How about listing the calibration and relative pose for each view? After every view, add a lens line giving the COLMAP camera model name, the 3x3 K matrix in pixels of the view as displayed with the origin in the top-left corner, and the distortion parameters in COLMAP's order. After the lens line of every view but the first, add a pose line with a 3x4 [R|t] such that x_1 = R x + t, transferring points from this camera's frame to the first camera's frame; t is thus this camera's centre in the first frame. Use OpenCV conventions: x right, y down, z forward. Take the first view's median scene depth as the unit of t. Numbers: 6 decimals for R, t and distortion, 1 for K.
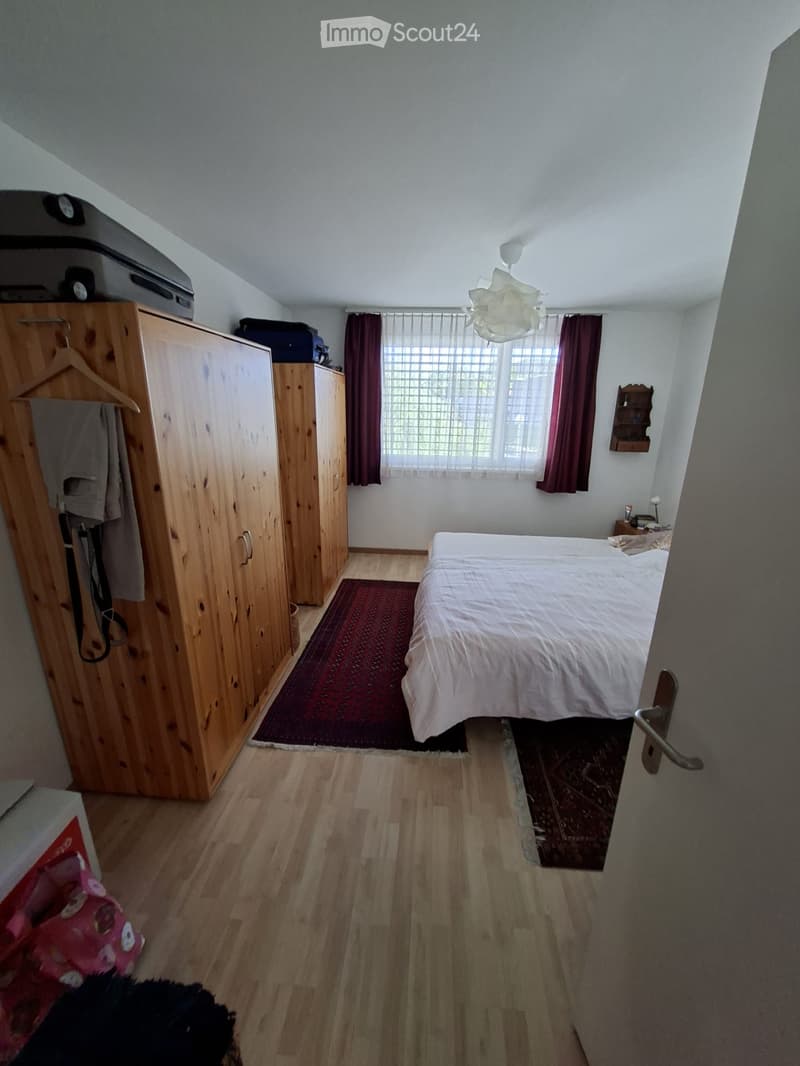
lens RADIAL K [[423.9, 0, 403.2], [0, 423.9, 527.3], [0, 0, 1]] dist [-0.013647, 0.008052]
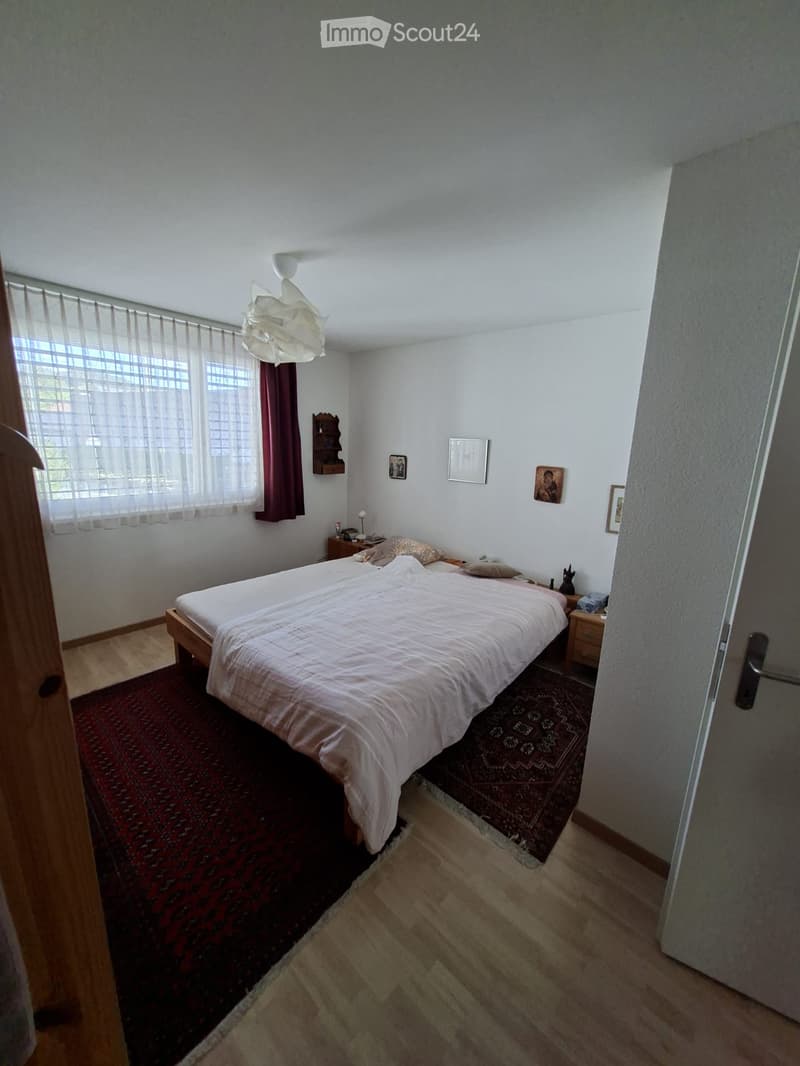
lens RADIAL K [[423.9, 0, 403.2], [0, 423.9, 527.3], [0, 0, 1]] dist [-0.013647, 0.008052]
pose [[0.608476, -0.161491, 0.776967, -0.310399], [0.196947, 0.979175, 0.049282, -0.085538], [-0.768745, 0.123034, 0.627609, 0.261447]]
